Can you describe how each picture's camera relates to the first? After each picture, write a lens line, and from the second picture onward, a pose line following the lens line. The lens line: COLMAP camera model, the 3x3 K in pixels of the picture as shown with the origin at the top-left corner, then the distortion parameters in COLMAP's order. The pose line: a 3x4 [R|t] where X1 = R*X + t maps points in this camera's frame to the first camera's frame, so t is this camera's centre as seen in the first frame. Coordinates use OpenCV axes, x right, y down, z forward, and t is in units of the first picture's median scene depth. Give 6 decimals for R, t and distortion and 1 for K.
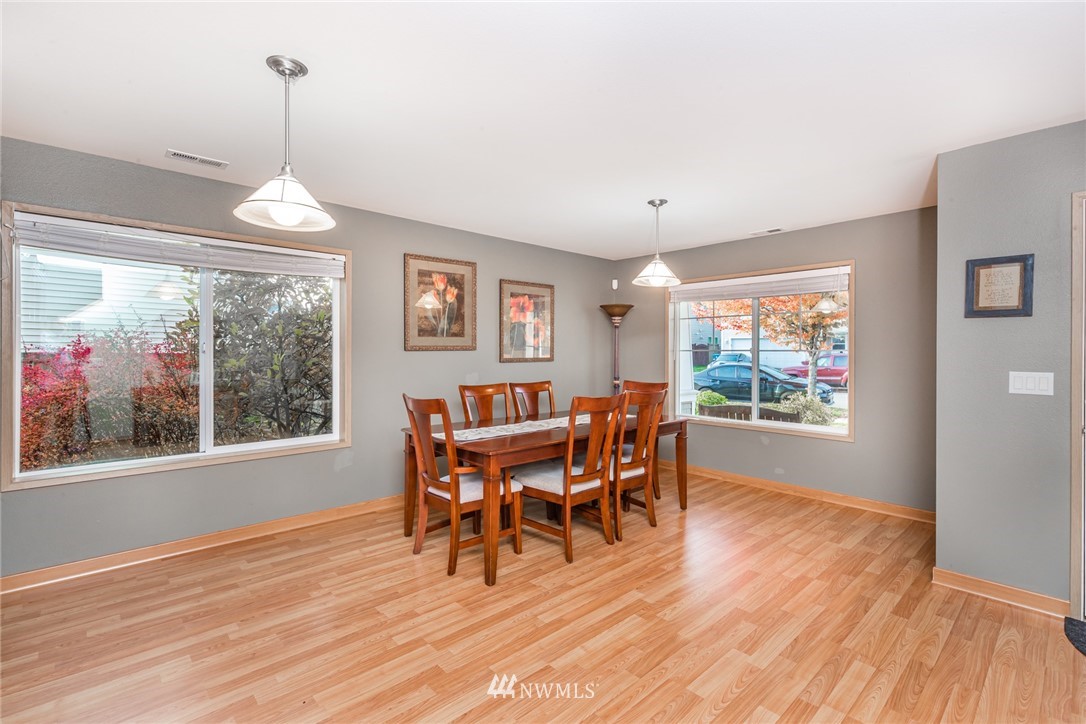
lens RADIAL K [[499.9, 0, 546.2], [0, 499.9, 356.9], [0, 0, 1]] dist [0.011467, -0.001444]
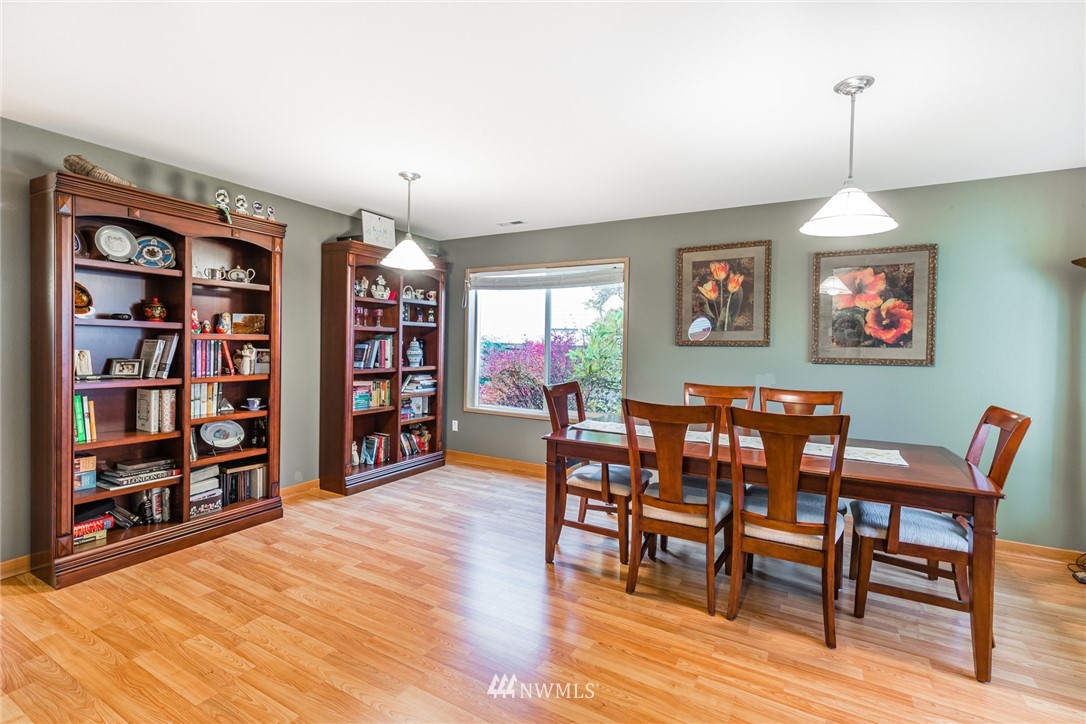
lens RADIAL K [[499.9, 0, 544.2], [0, 499.9, 358.1], [0, 0, 1]] dist [0.011467, -0.001444]
pose [[0.292098, 0.031100, -0.955883, 0.578698], [-0.028571, 0.999309, 0.023782, -0.003273], [0.955962, 0.020364, 0.292784, 0.432467]]
